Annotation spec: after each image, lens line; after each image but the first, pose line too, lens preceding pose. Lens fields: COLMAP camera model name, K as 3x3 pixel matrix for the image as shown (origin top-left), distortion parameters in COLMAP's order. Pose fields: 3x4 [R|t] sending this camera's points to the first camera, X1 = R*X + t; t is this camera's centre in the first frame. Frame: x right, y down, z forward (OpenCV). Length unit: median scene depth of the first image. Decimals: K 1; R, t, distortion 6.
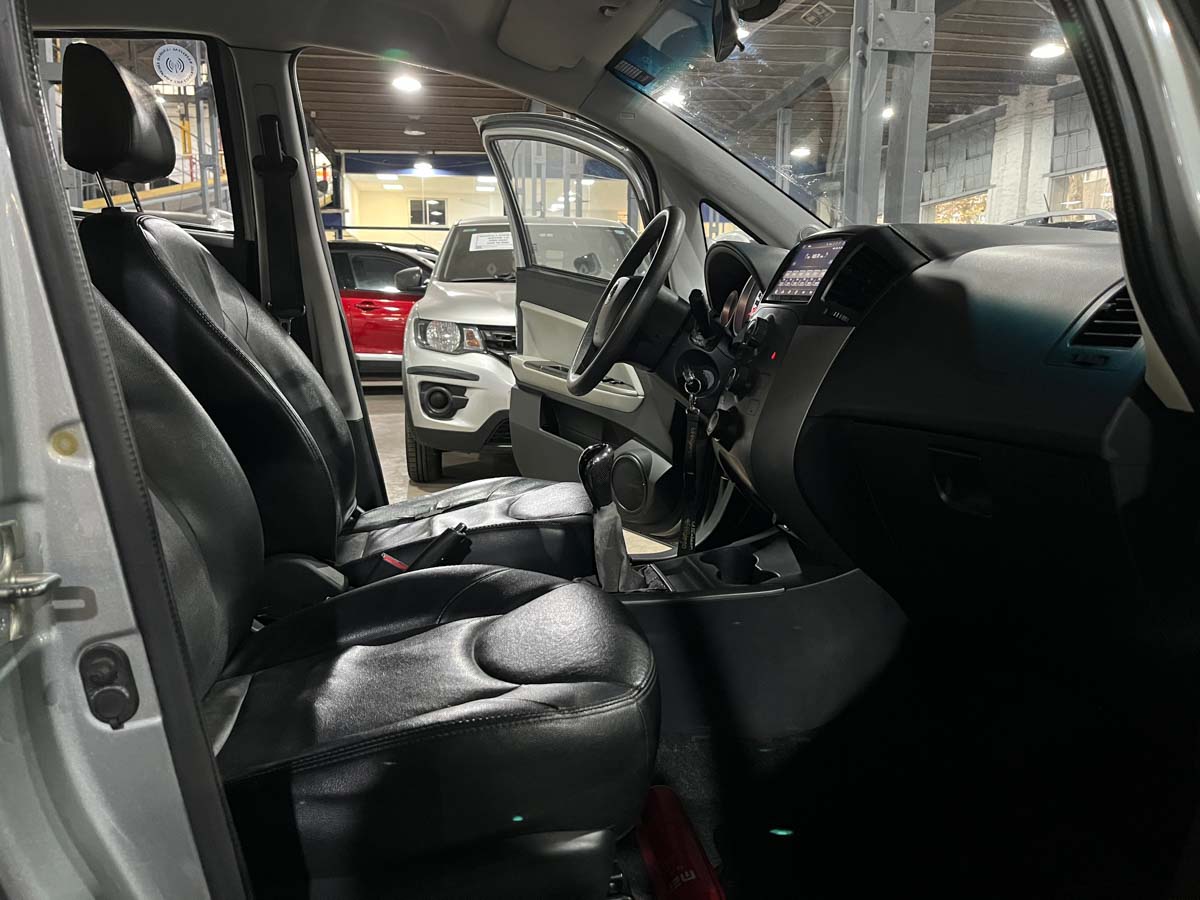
lens RADIAL K [[902.1, 0, 592.3], [0, 902.1, 458.4], [0, 0, 1]] dist [0.085294, -0.133026]
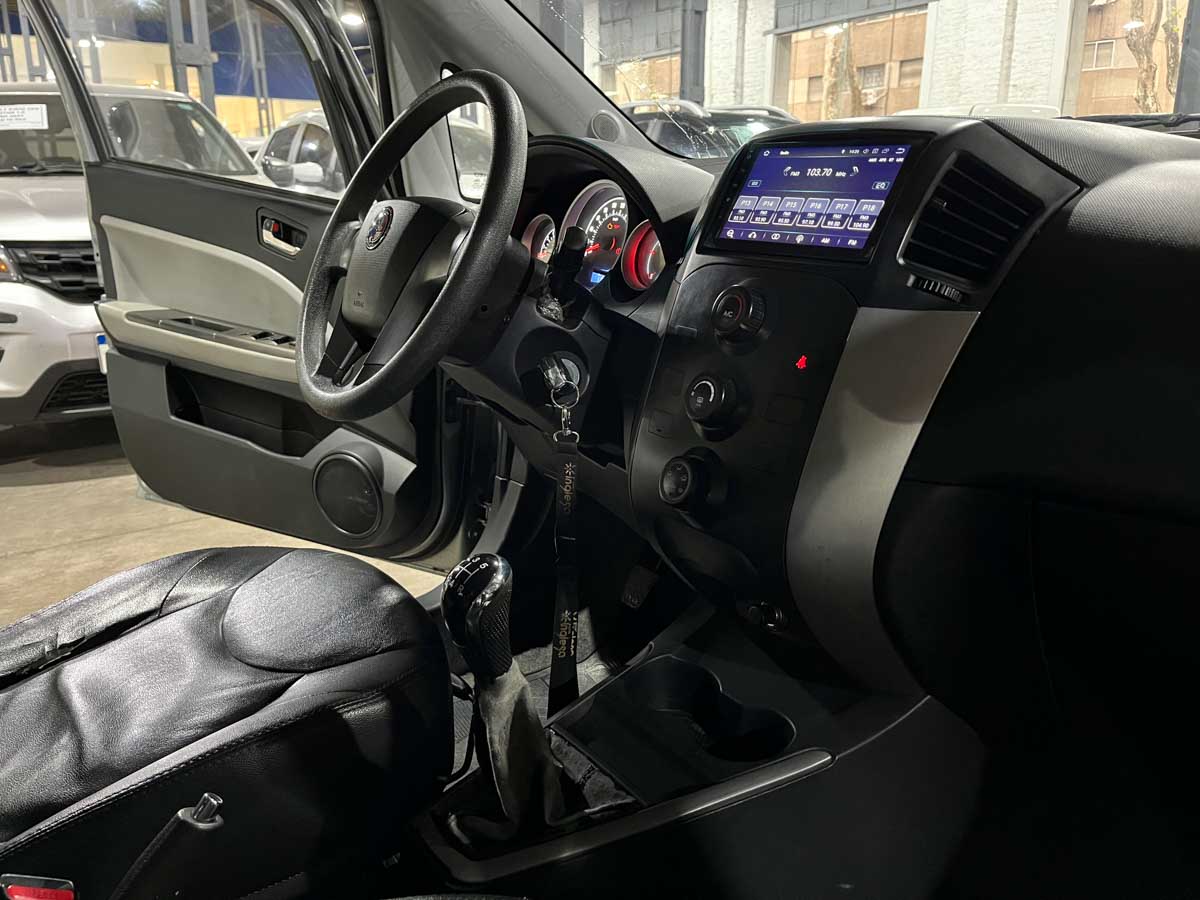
lens RADIAL K [[907.3, 0, 591.9], [0, 907.3, 454.8], [0, 0, 1]] dist [0.080478, -0.122781]
pose [[0.894207, -0.132008, 0.427747, -0.045695], [0.082952, 0.987846, 0.131450, -0.041791], [-0.439901, -0.082061, 0.894289, 0.166160]]
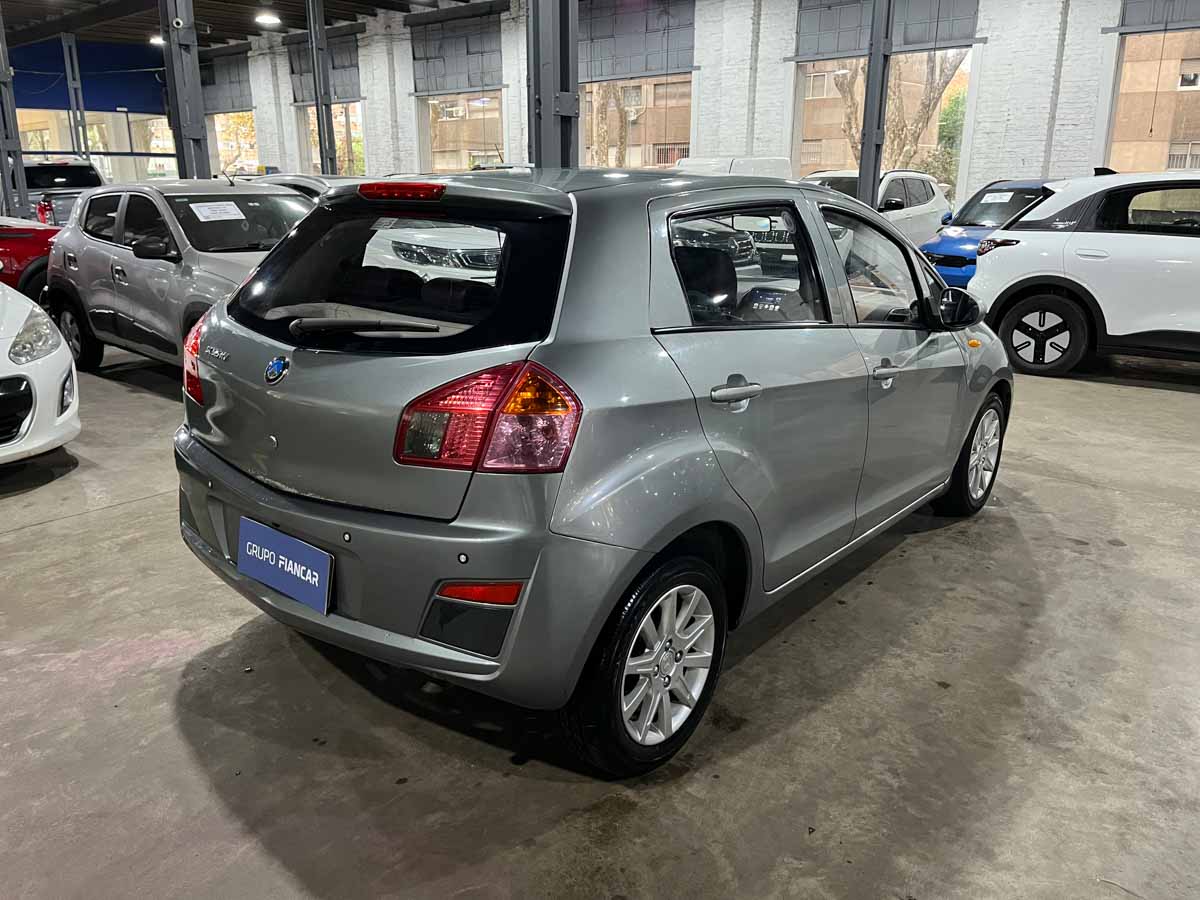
lens RADIAL K [[907.3, 0, 591.9], [0, 907.3, 454.8], [0, 0, 1]] dist [0.080478, -0.122781]
pose [[0.753980, -0.189638, 0.628929, -0.699774], [0.112103, 0.980524, 0.161260, -0.083769], [-0.647261, -0.051082, 0.760555, -0.311461]]
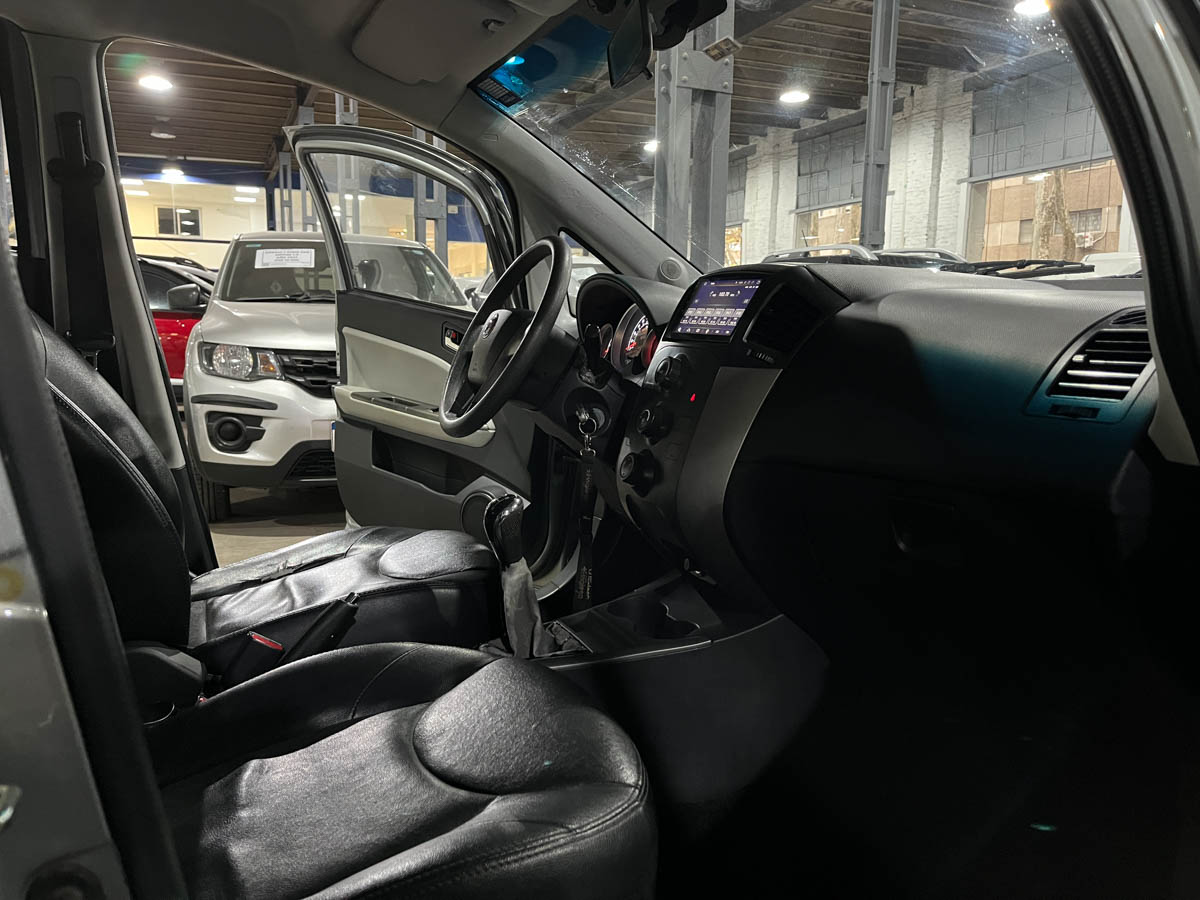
lens RADIAL K [[902.1, 0, 592.3], [0, 902.1, 458.4], [0, 0, 1]] dist [0.085294, -0.133026]
pose [[0.969748, -0.026820, 0.242632, -0.040456], [0.031928, 0.999343, -0.017144, -0.010722], [-0.242013, 0.024372, 0.969967, 0.030179]]
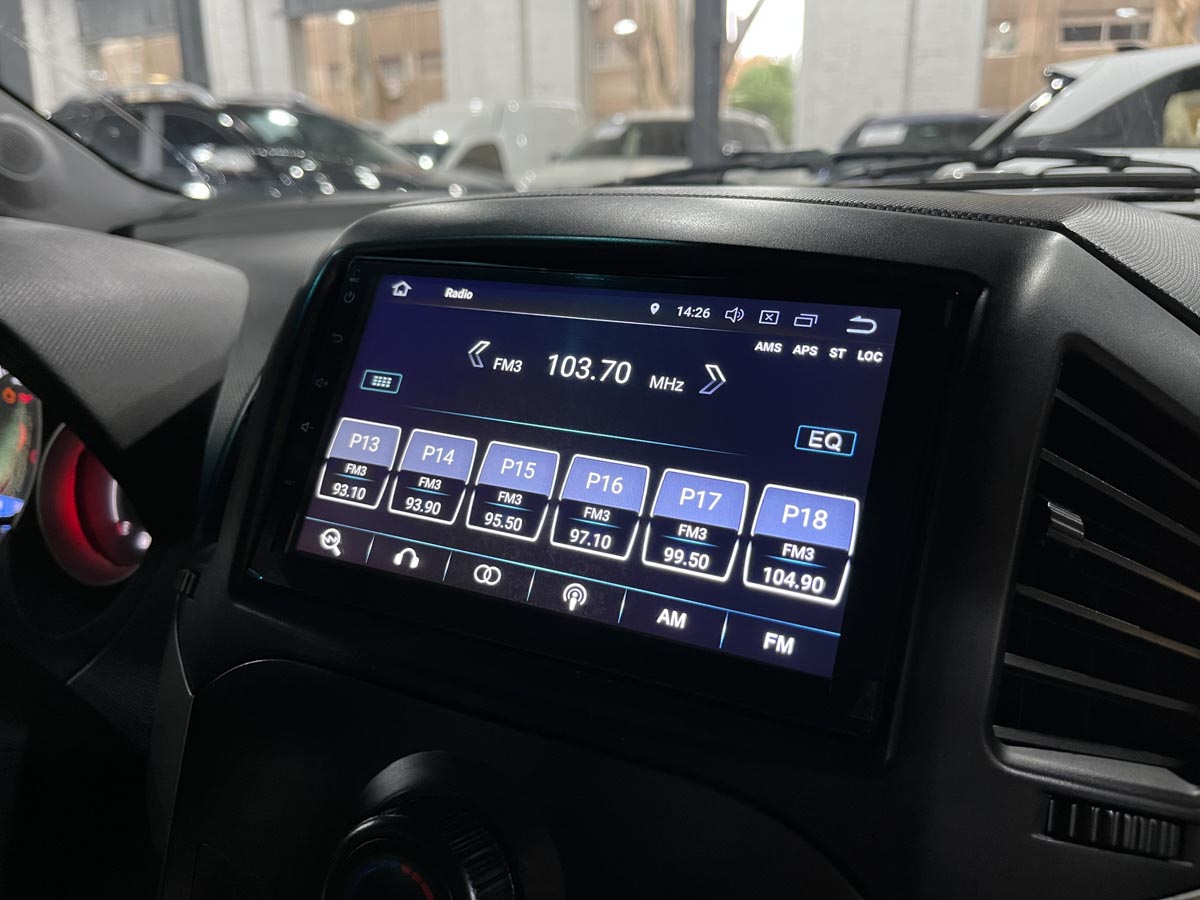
lens RADIAL K [[940.7, 0, 583.1], [0, 940.7, 452.1], [0, 0, 1]] dist [-0.002601, -0.000938]
pose [[0.599005, -0.236490, 0.765026, 0.029261], [0.149482, 0.971623, 0.183313, -0.074467], [-0.786669, 0.004553, 0.617358, 0.272768]]
